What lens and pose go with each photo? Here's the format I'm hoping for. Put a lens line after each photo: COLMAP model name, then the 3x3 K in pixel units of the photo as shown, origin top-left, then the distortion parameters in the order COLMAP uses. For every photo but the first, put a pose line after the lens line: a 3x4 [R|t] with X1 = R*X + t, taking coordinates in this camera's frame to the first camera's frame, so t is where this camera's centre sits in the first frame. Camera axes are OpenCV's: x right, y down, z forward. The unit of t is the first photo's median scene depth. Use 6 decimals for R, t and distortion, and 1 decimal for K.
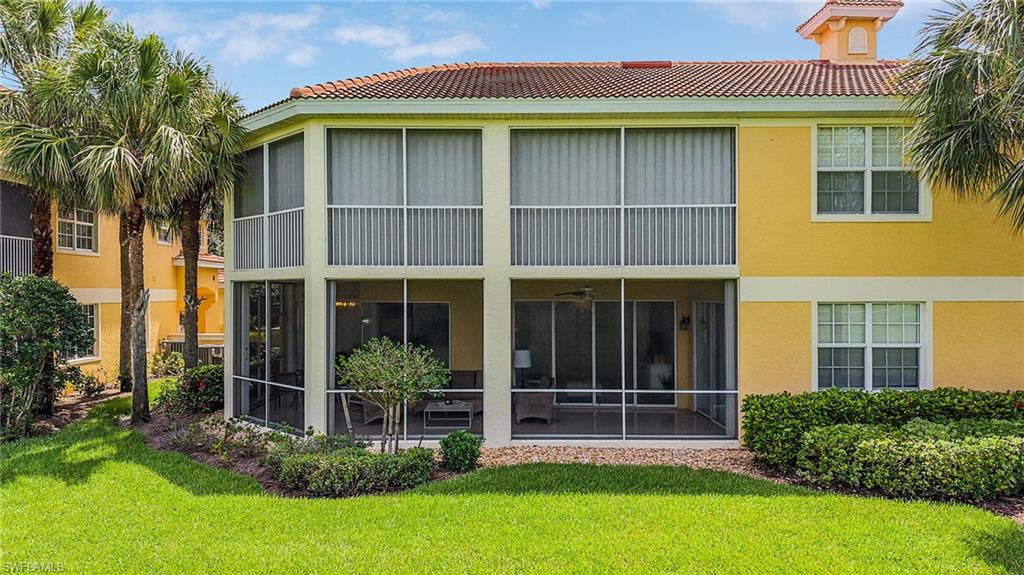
lens RADIAL K [[767.5, 0, 512.0], [0, 767.5, 287.5], [0, 0, 1]] dist [0.003733, 0.000661]
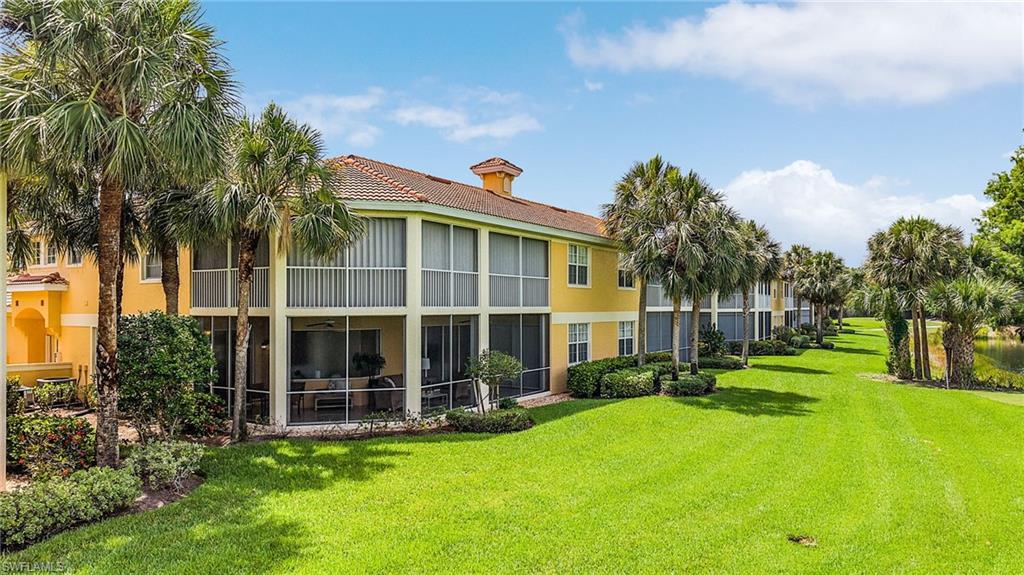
lens RADIAL K [[767.5, 0, 512.0], [0, 767.5, 287.5], [0, 0, 1]] dist [0.003733, 0.000661]
pose [[0.476676, 0.026667, 0.878675, -1.317269], [0.022798, 0.998829, -0.042681, 0.004073], [-0.878784, 0.040377, 0.475509, 0.080436]]
